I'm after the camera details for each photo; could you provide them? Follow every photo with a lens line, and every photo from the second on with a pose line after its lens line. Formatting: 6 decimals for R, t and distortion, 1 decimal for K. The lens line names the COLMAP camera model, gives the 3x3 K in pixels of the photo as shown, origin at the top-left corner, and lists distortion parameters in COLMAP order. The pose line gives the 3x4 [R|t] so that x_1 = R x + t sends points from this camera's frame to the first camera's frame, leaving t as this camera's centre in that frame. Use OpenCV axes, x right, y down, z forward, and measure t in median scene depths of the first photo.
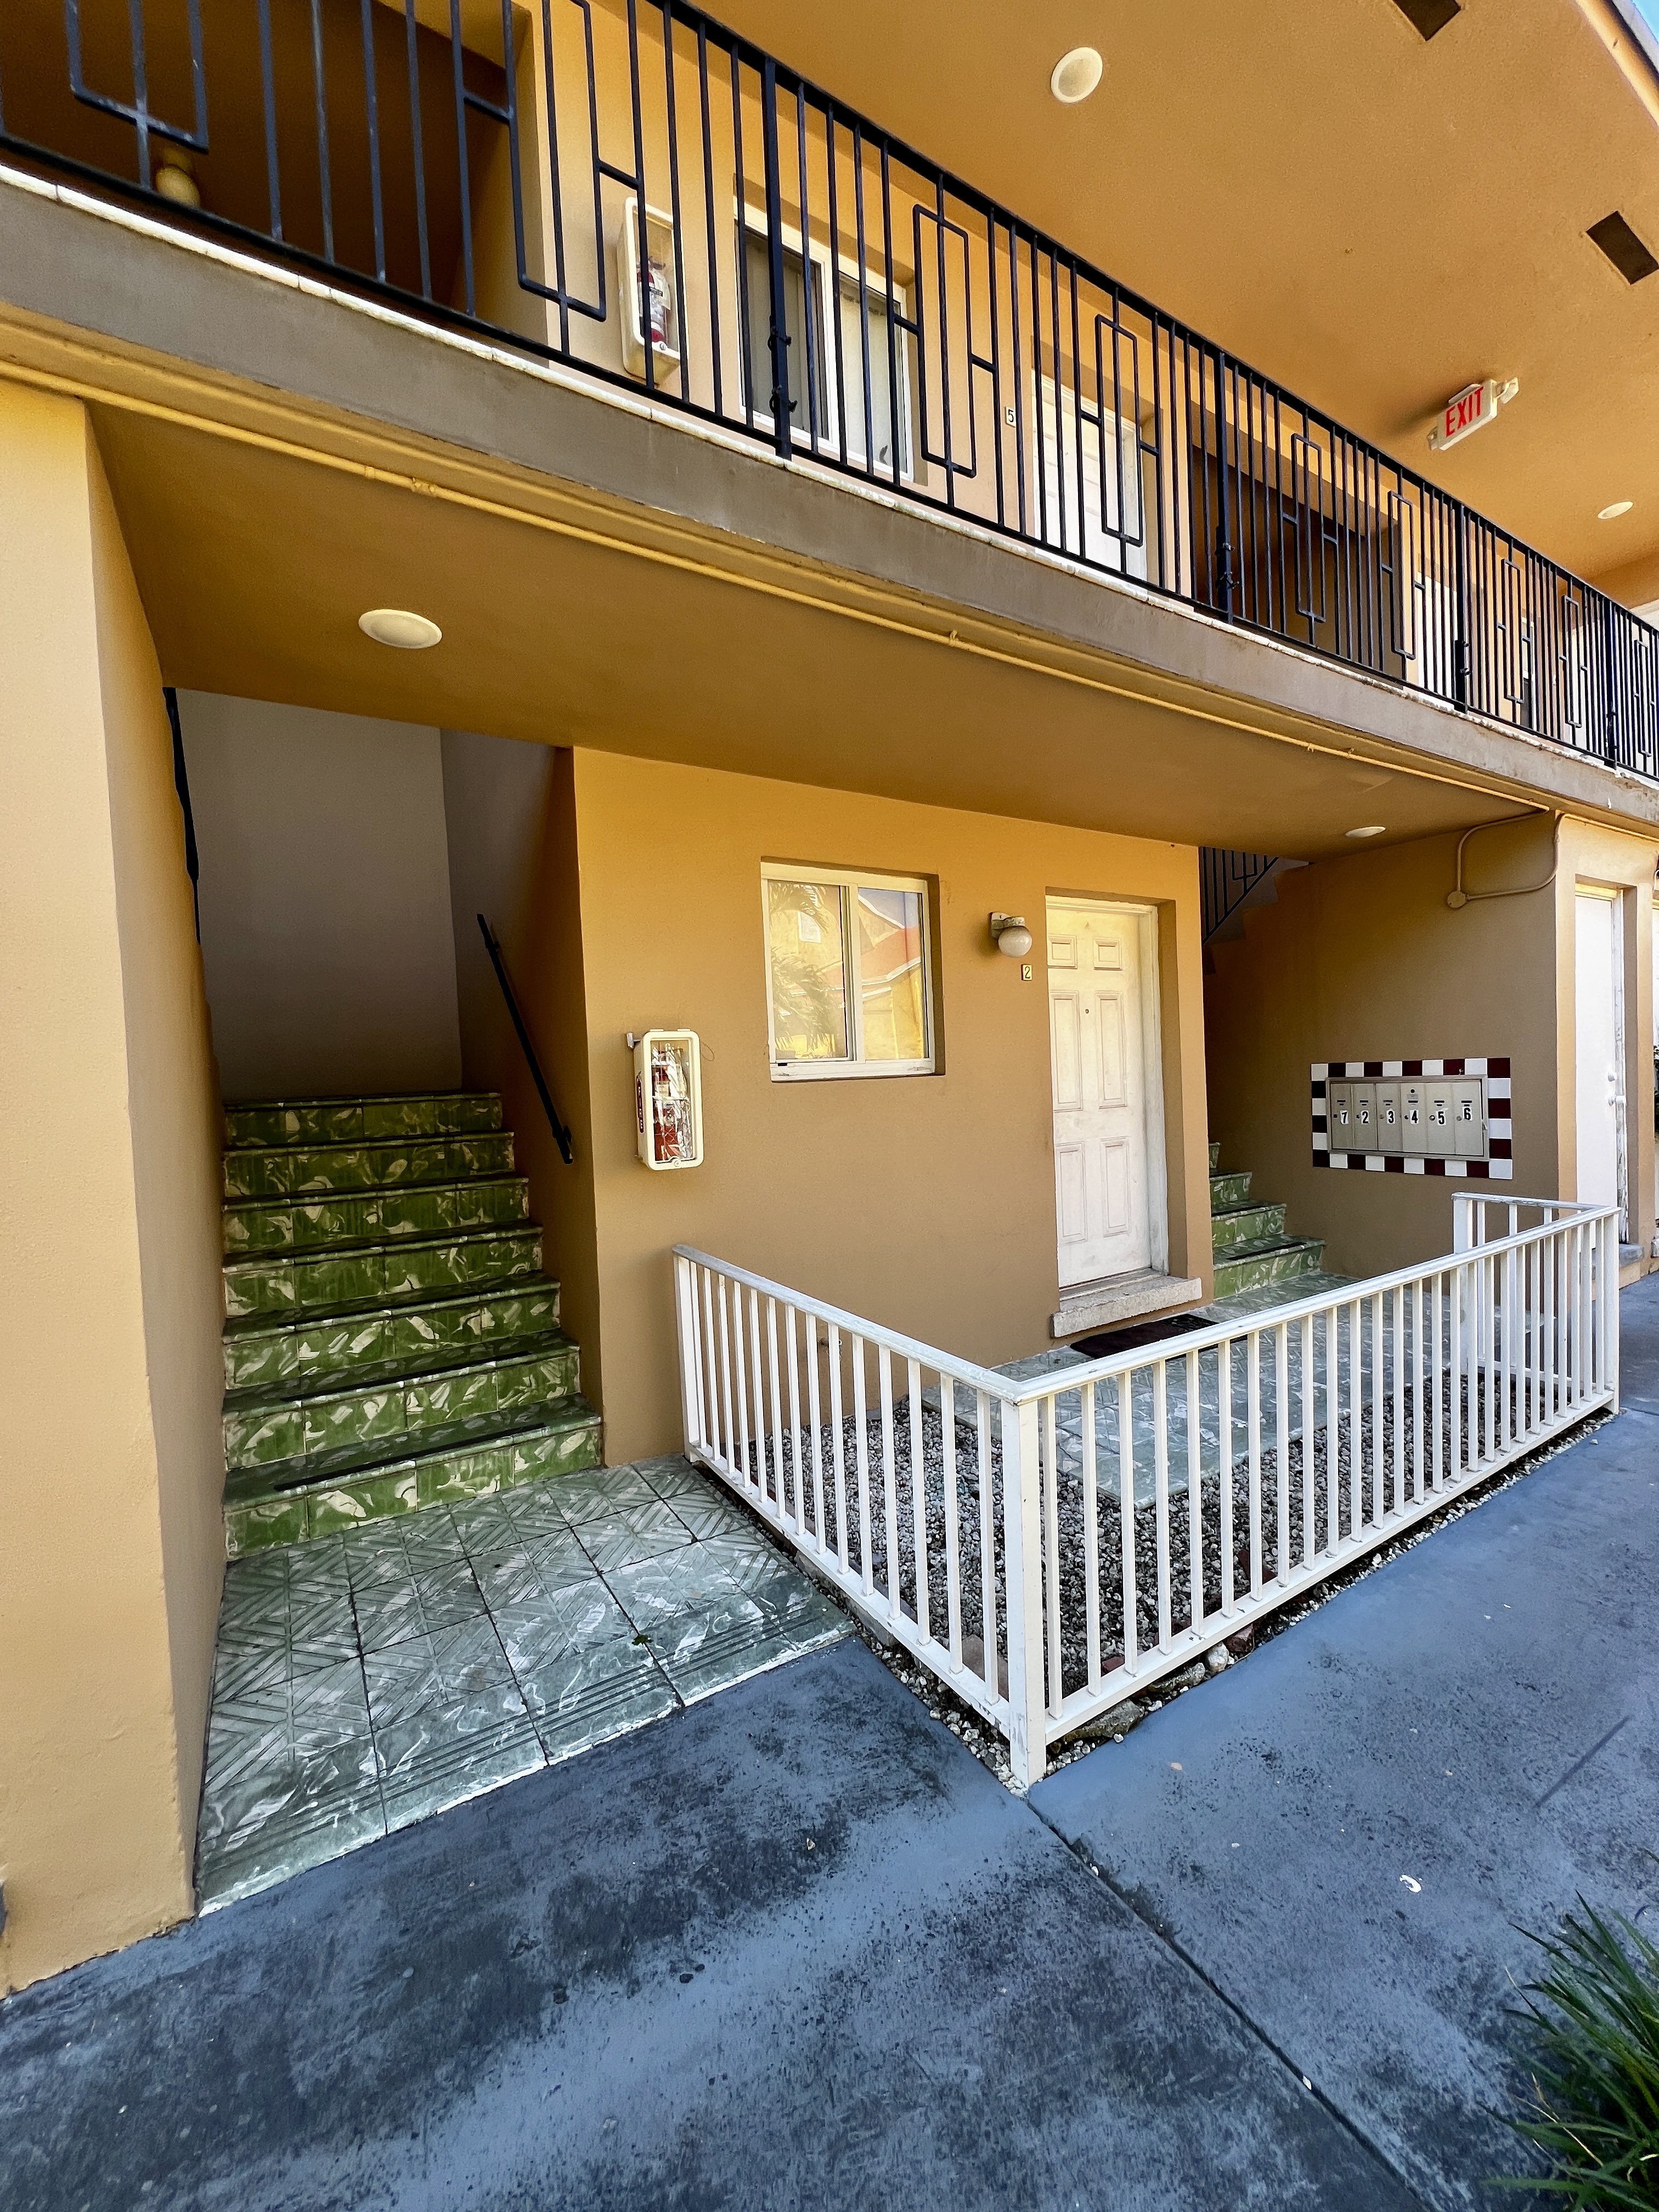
lens RADIAL K [[890.8, 0, 832.1], [0, 890.8, 1100.0], [0, 0, 1]] dist [0.000258, -0.000026]
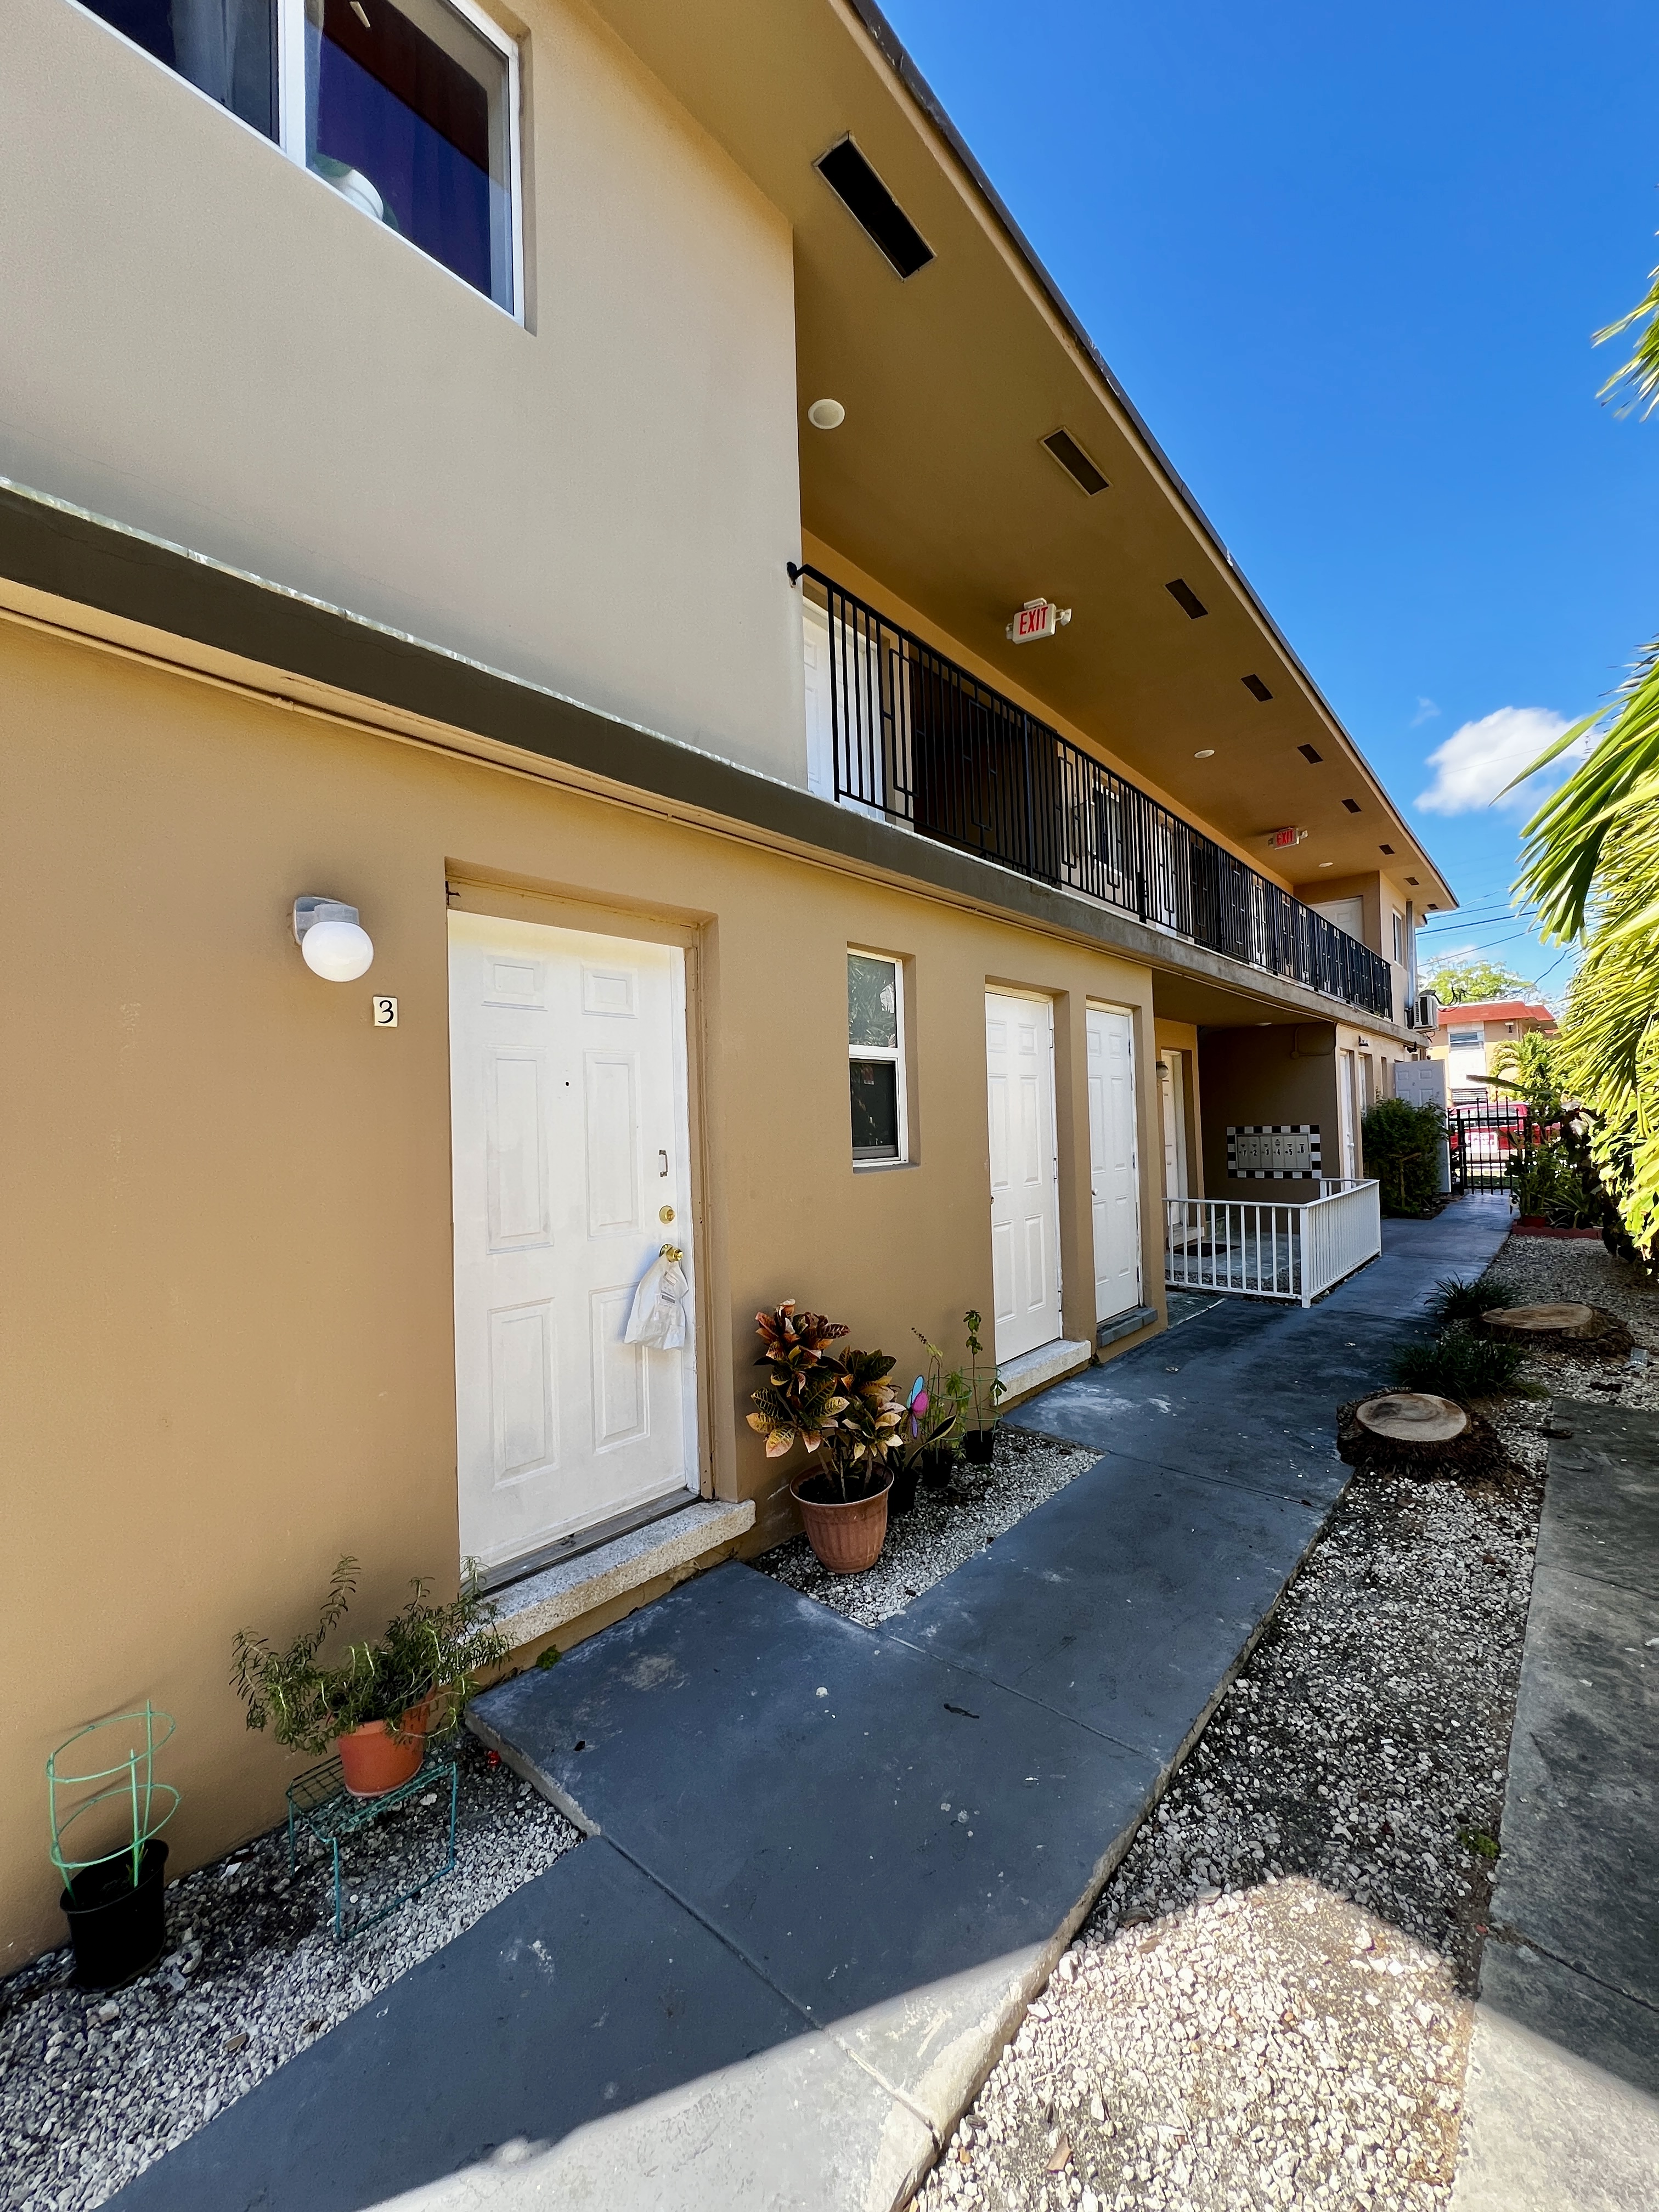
lens RADIAL K [[890.8, 0, 823.2], [0, 890.8, 1104.7], [0, 0, 1]] dist [0.000258, -0.000026]
pose [[0.921532, 0.029045, 0.387215, -1.207332], [-0.000370, 0.997264, -0.073925, 0.064907], [-0.388302, 0.067981, 0.919021, -0.568627]]
